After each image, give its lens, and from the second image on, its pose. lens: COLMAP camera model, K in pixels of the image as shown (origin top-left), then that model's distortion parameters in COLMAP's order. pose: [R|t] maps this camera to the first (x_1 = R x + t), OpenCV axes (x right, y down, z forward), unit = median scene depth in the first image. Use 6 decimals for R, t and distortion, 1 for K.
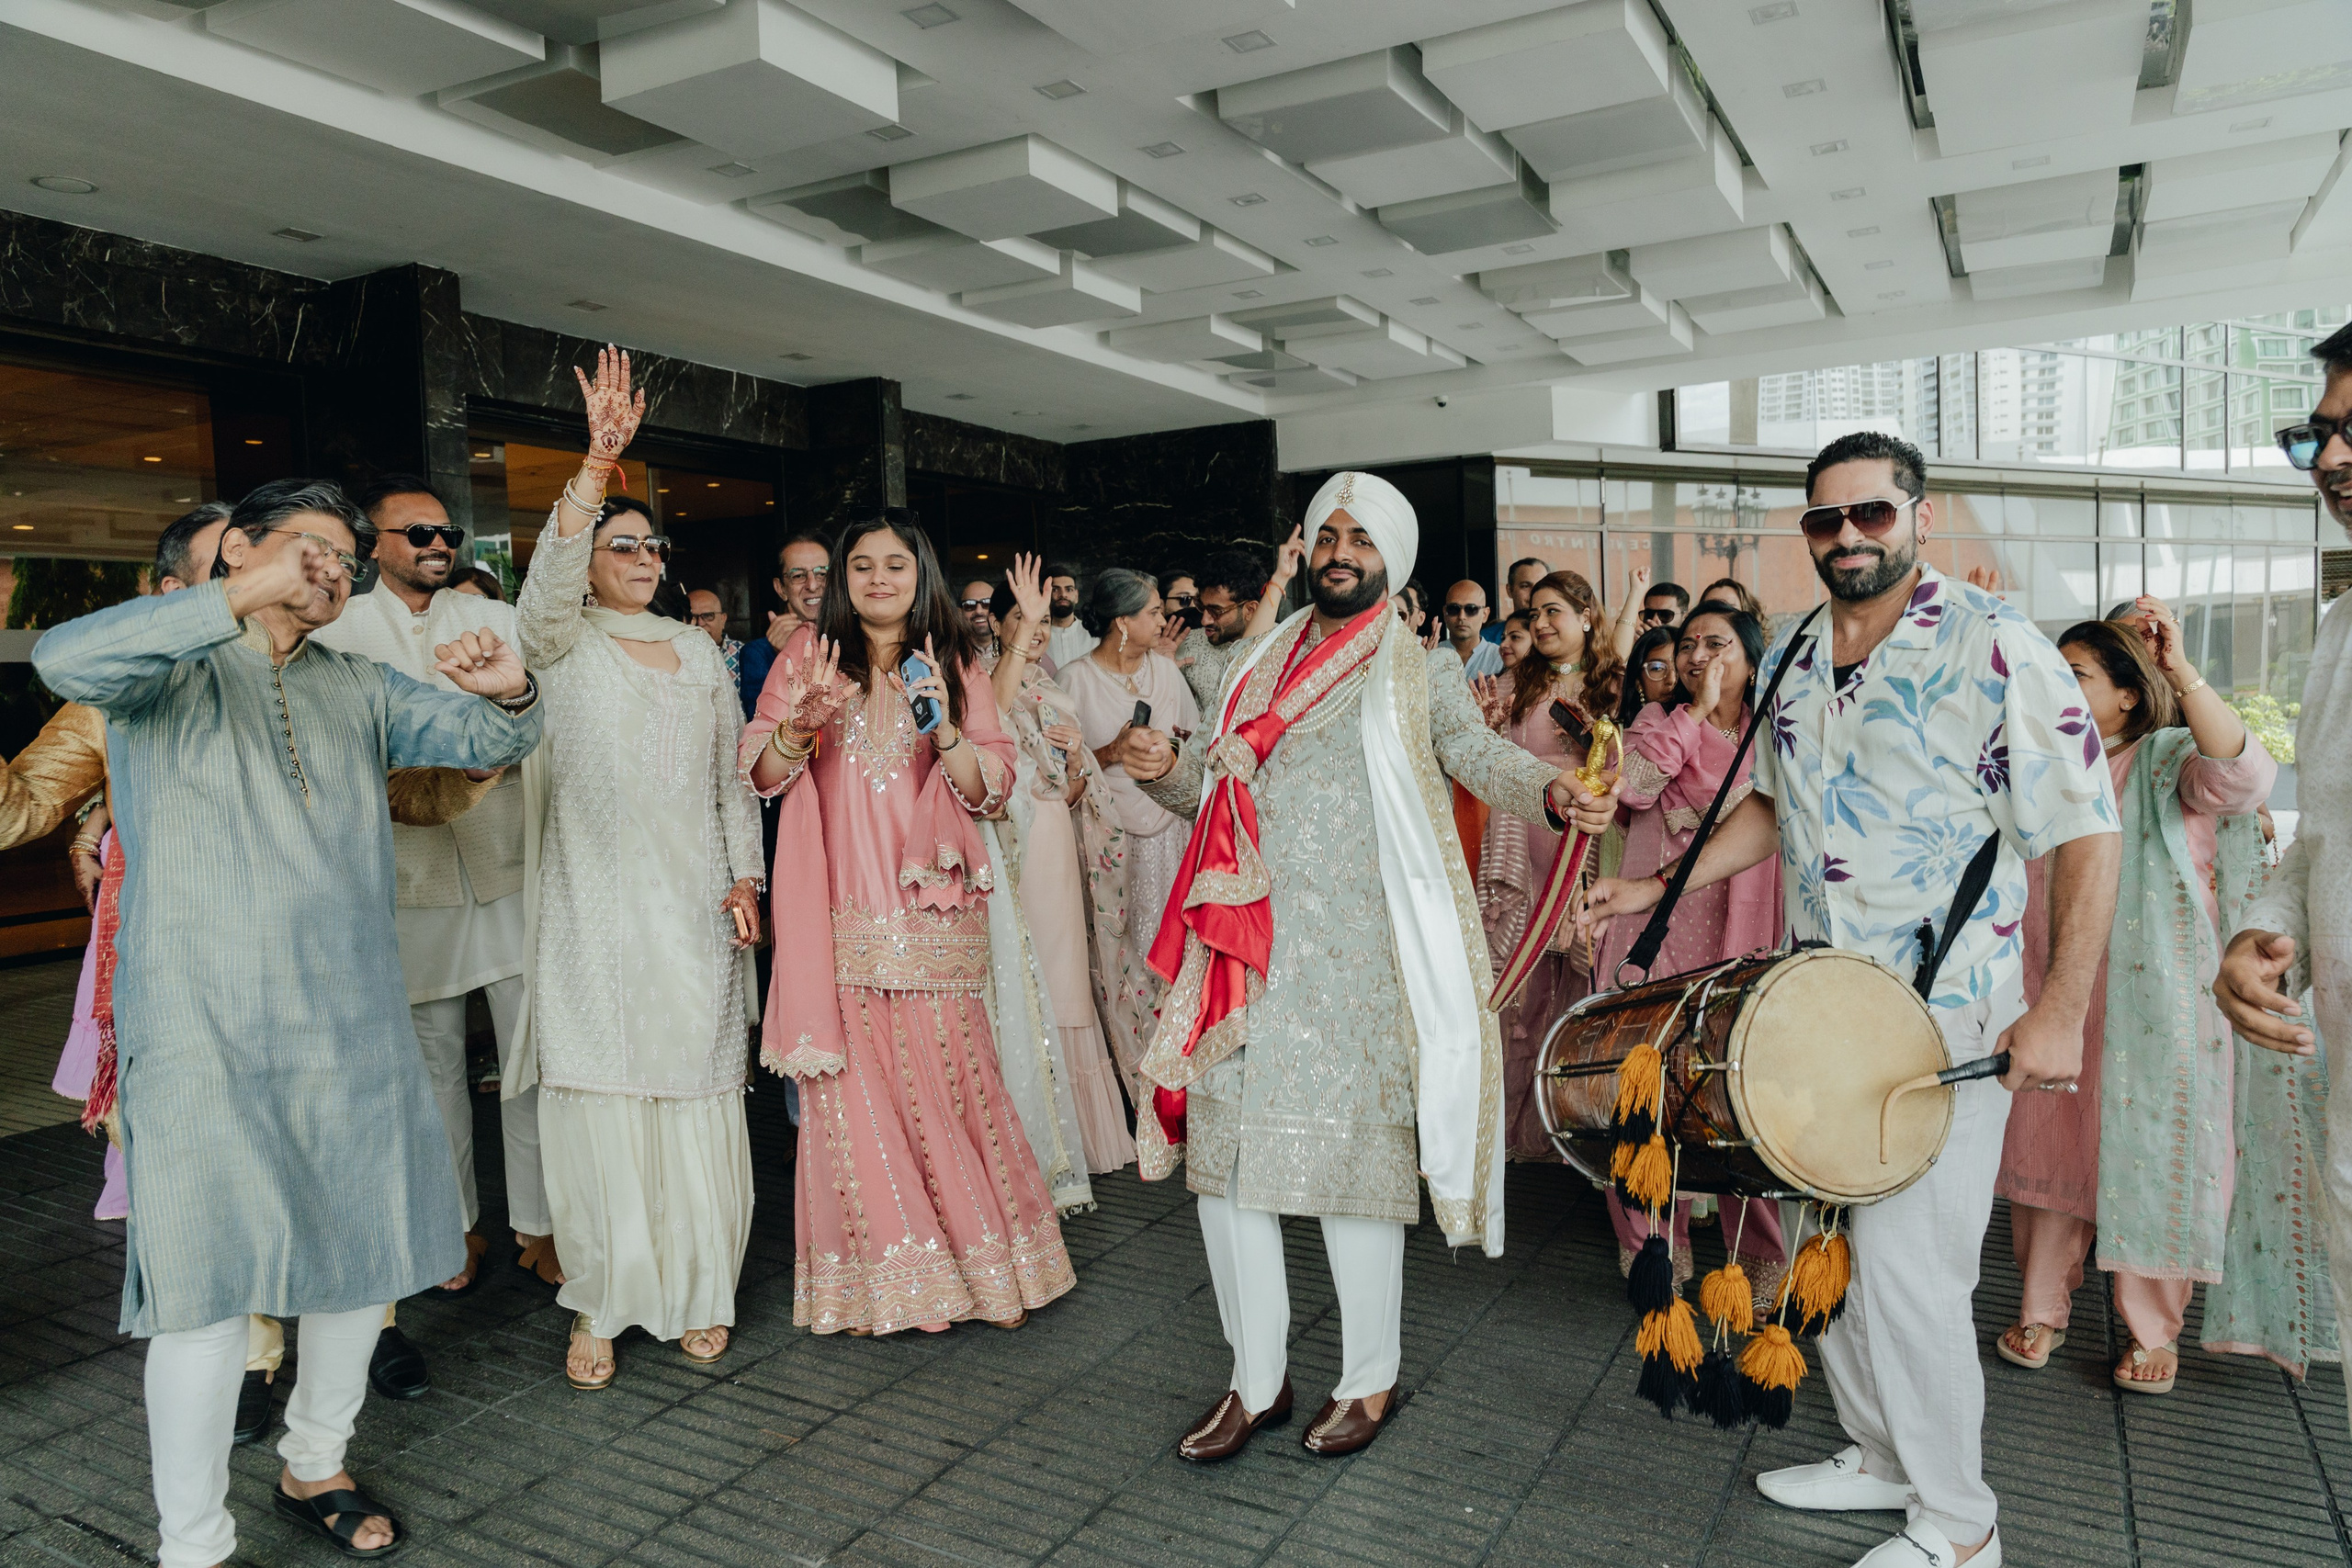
lens RADIAL K [[1574.8, 0, 1176.0], [0, 1574.8, 784.0], [0, 0, 1]] dist [-0.004989, -0.001666]
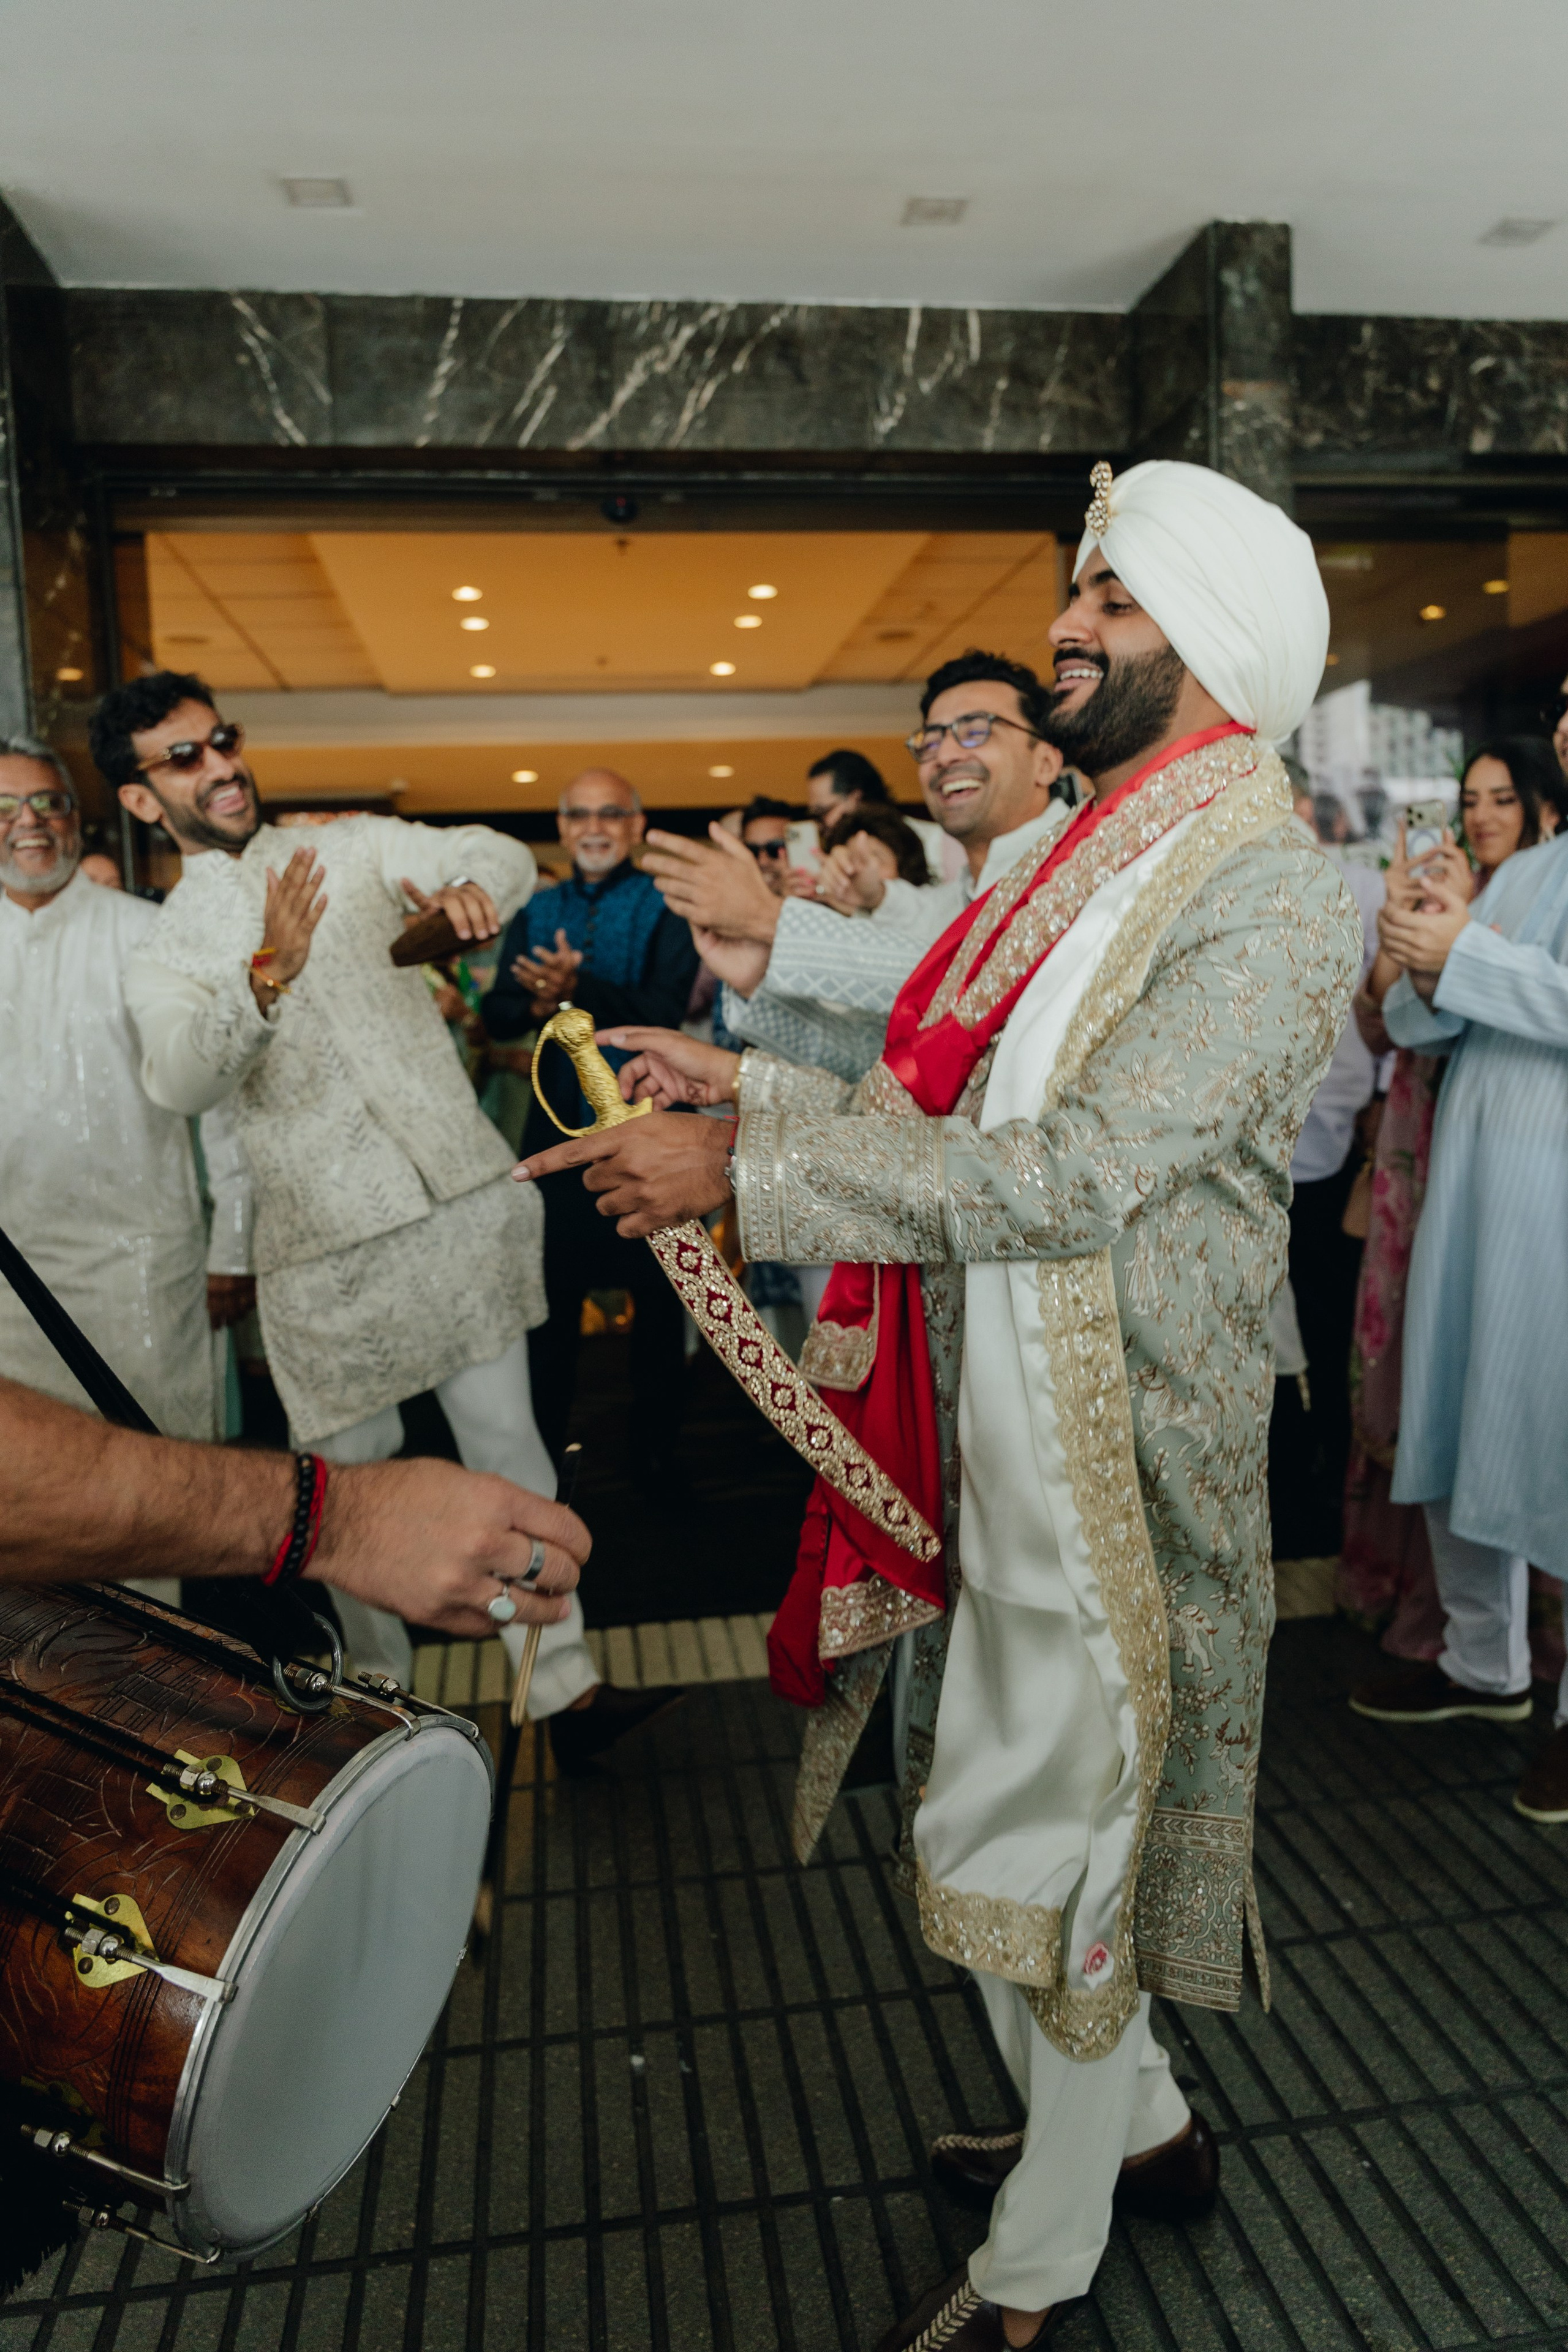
lens RADIAL K [[1574.9, 0, 784.0], [0, 1574.9, 1176.0], [0, 0, 1]] dist [-0.004989, -0.001666]
pose [[0.615075, 0.155187, -0.773046, 0.136609], [-0.032245, 0.984570, 0.171994, -0.075874], [0.787809, -0.080862, 0.610589, 0.668735]]
